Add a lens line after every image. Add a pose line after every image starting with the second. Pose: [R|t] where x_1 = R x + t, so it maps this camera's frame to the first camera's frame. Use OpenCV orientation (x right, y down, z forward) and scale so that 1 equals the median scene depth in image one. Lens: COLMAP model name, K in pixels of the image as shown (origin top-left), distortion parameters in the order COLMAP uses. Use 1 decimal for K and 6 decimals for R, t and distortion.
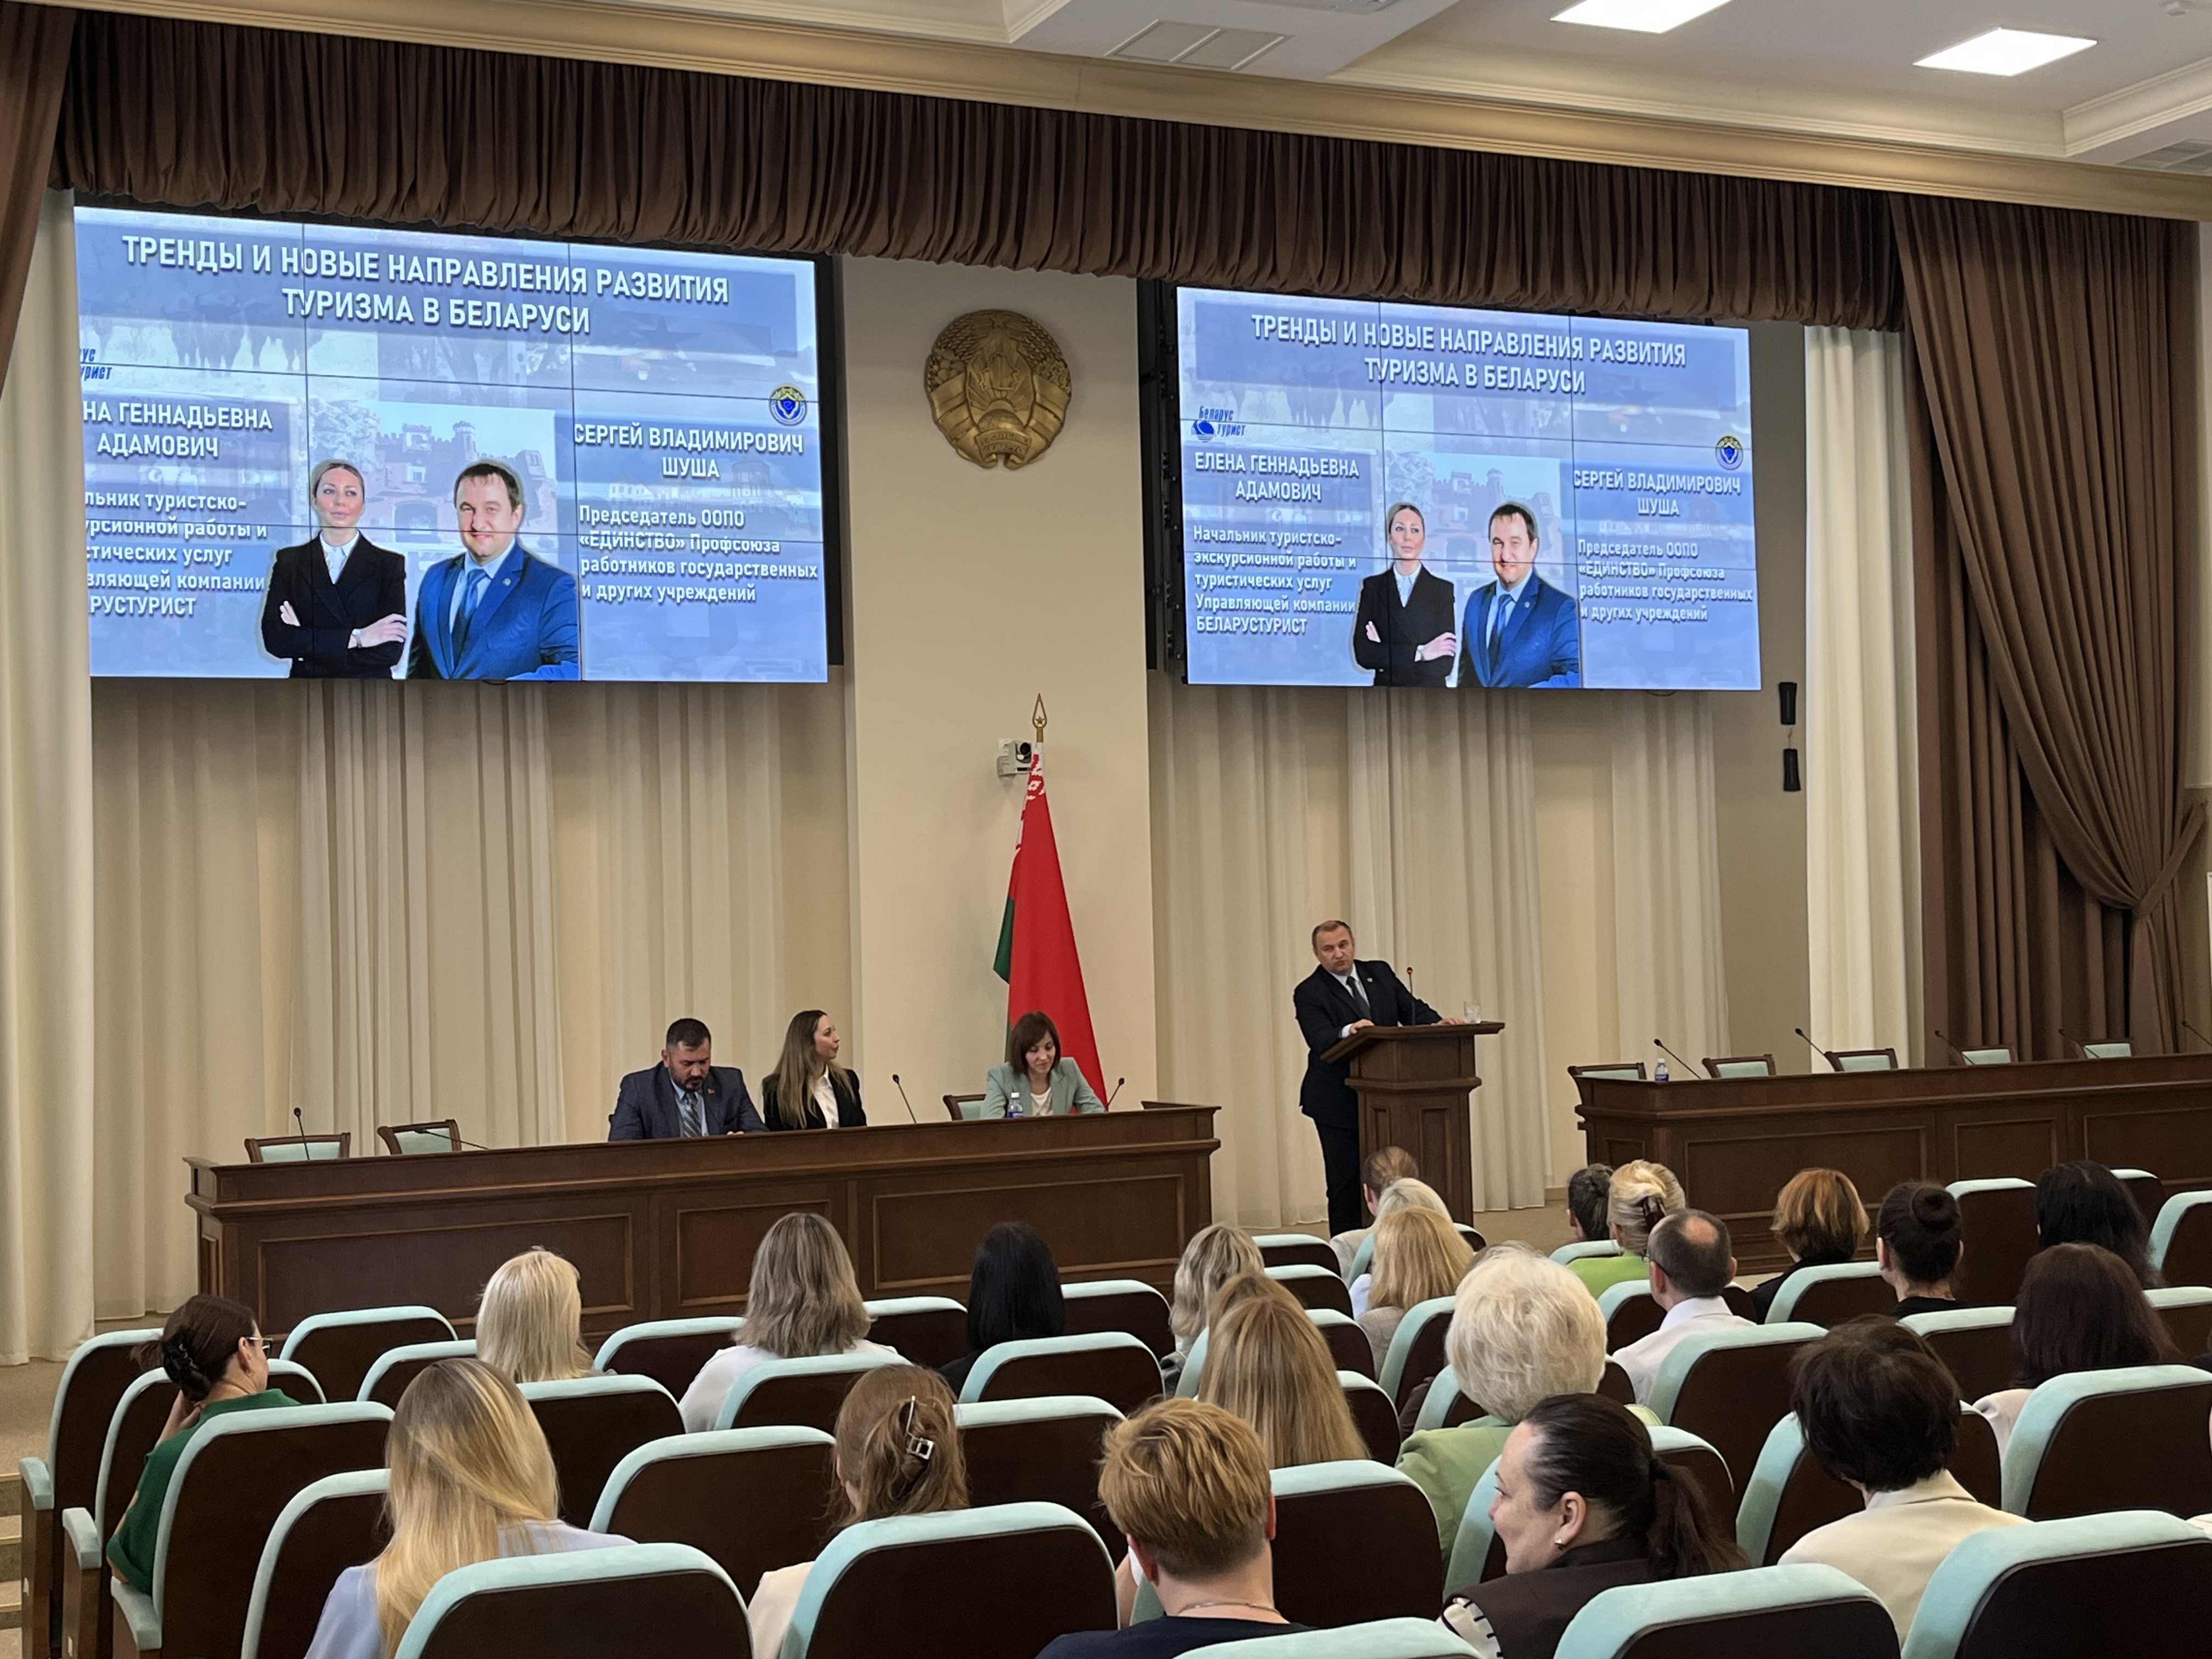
lens RADIAL K [[2892.2, 0, 1097.4], [0, 2892.2, 813.5], [0, 0, 1]] dist [0.039763, 0.000000]
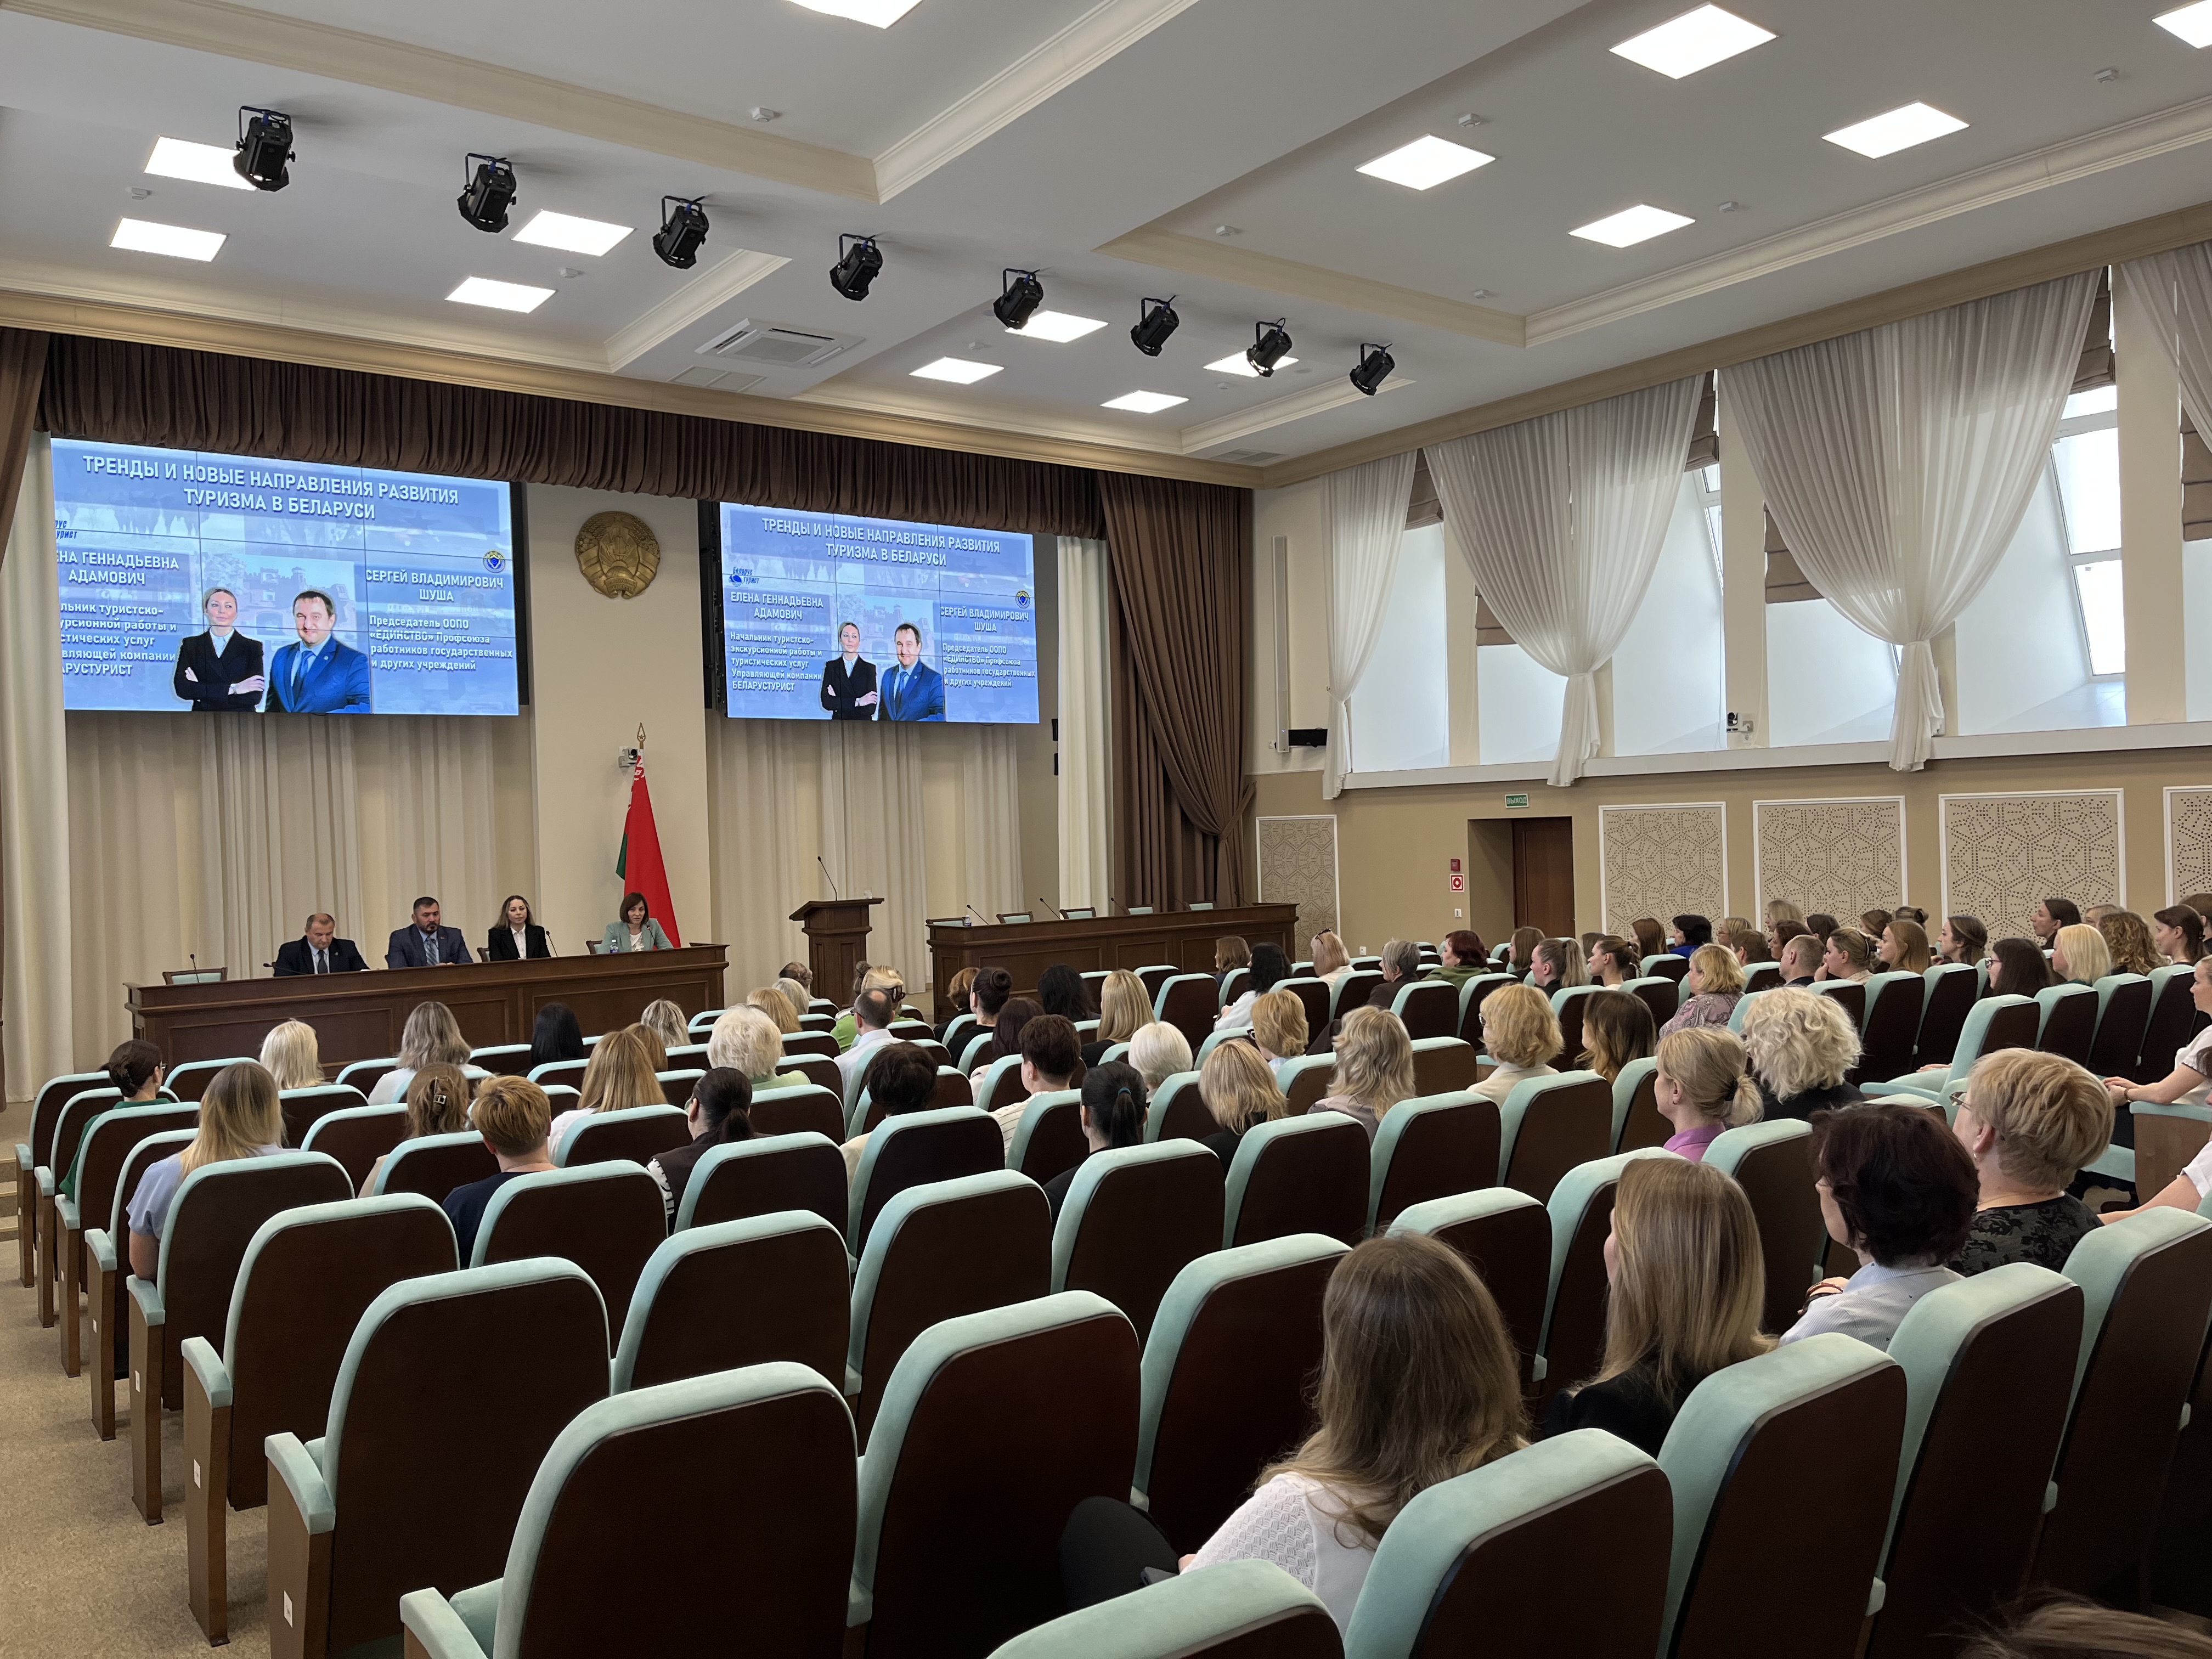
lens RADIAL K [[1636.7, 0, 1088.3], [0, 1636.7, 837.0], [0, 0, 1]] dist [0.052164, -0.056928]
pose [[0.979394, -0.004405, 0.201909, 0.048882], [-0.003252, 0.999288, 0.037577, -0.009278], [-0.201931, -0.037460, 0.978683, -0.090866]]
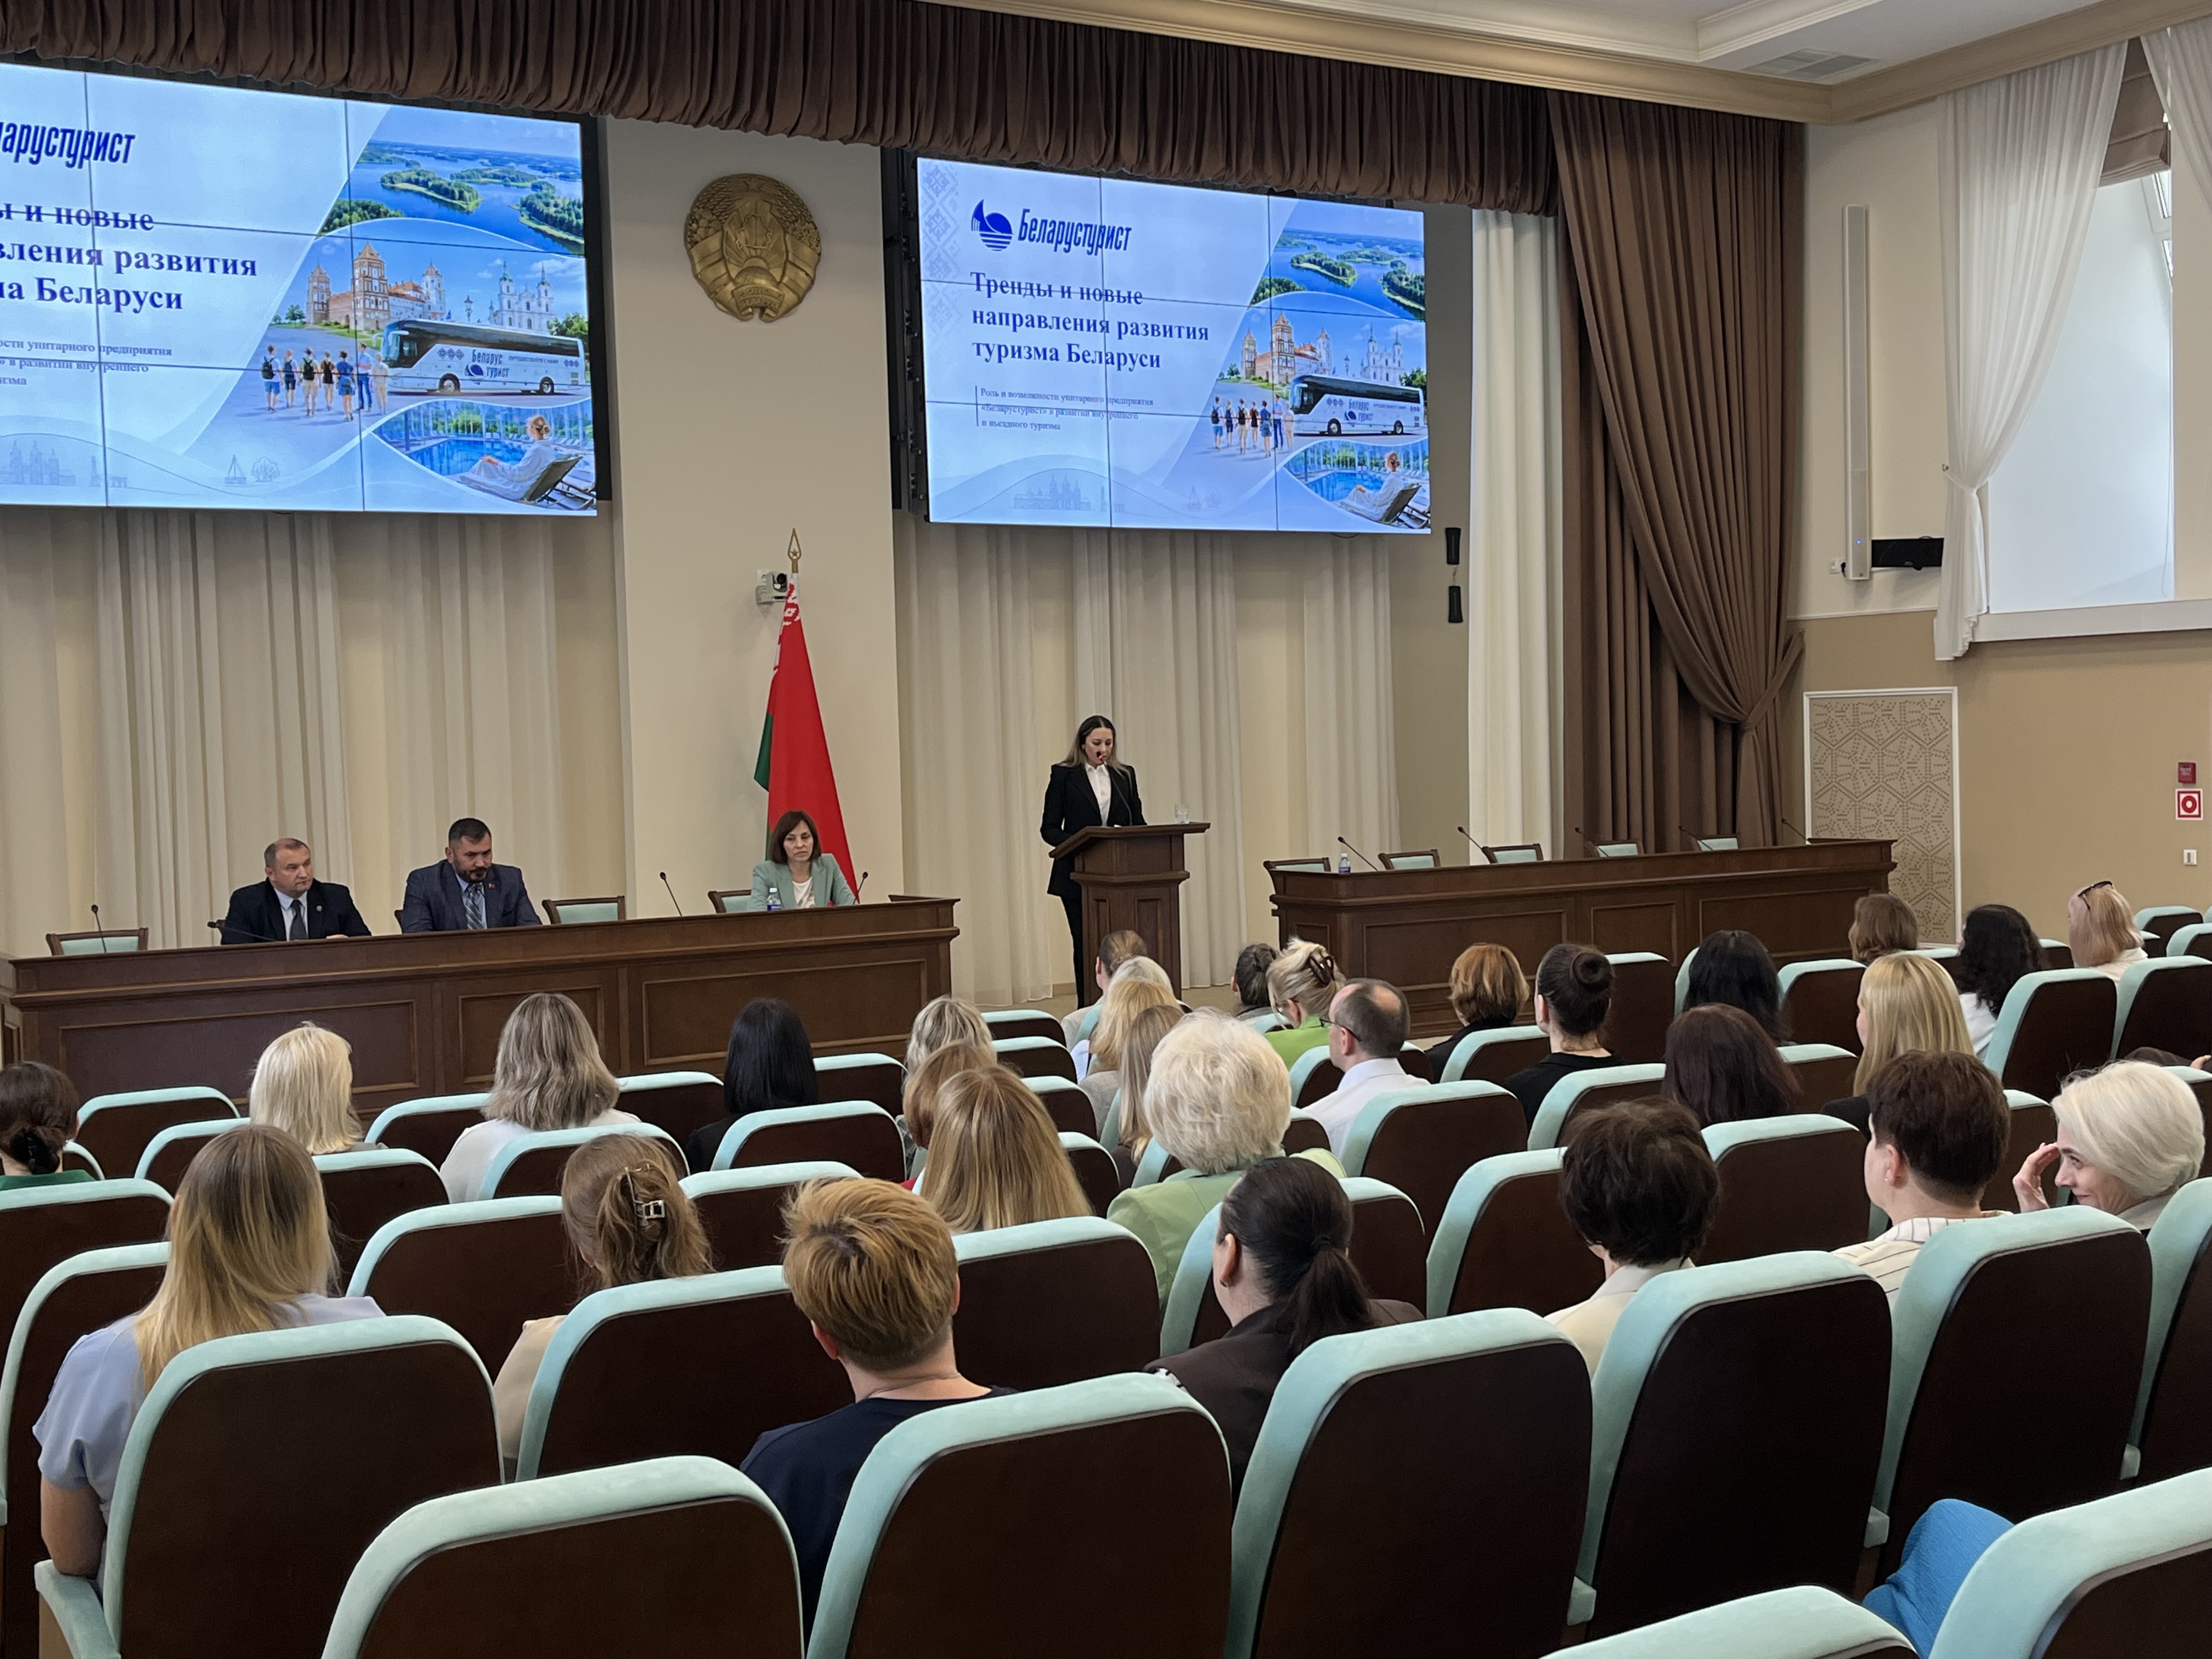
lens RADIAL K [[2503.4, 0, 1128.1], [0, 2503.4, 823.9], [0, 0, 1]] dist [0.027758, 0.000000]
pose [[0.994014, -0.004598, 0.109152, 0.002116], [-0.002981, 0.997600, 0.069171, 0.004777], [-0.109208, -0.069082, 0.991615, 0.030292]]
